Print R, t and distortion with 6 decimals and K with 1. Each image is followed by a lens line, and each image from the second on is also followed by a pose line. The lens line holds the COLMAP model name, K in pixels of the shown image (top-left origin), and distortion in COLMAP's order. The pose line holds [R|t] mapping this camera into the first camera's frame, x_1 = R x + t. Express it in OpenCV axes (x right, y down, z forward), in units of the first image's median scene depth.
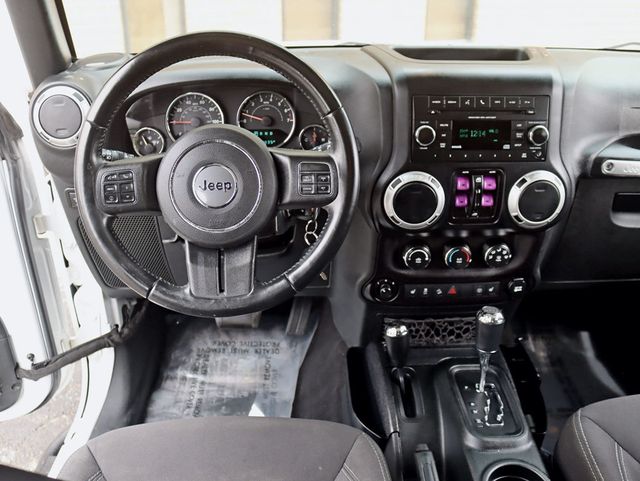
lens RADIAL K [[630.5, 0, 320.0], [0, 630.5, 240.5], [0, 0, 1]] dist [-0.108737, -0.004663]
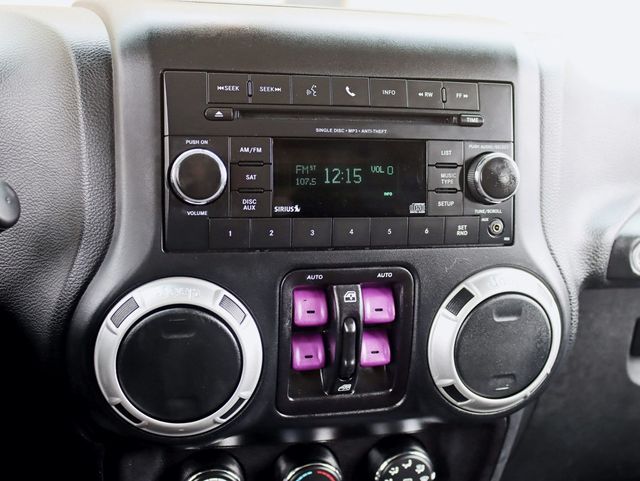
lens RADIAL K [[698.0, 0, 320.0], [0, 698.0, 240.5], [0, 0, 1]] dist [-0.005545, -0.005857]
pose [[0.979143, -0.006047, 0.203080, 0.149301], [0.046809, 0.979381, -0.196522, -0.047686], [-0.197704, 0.201929, 0.959238, 0.587962]]
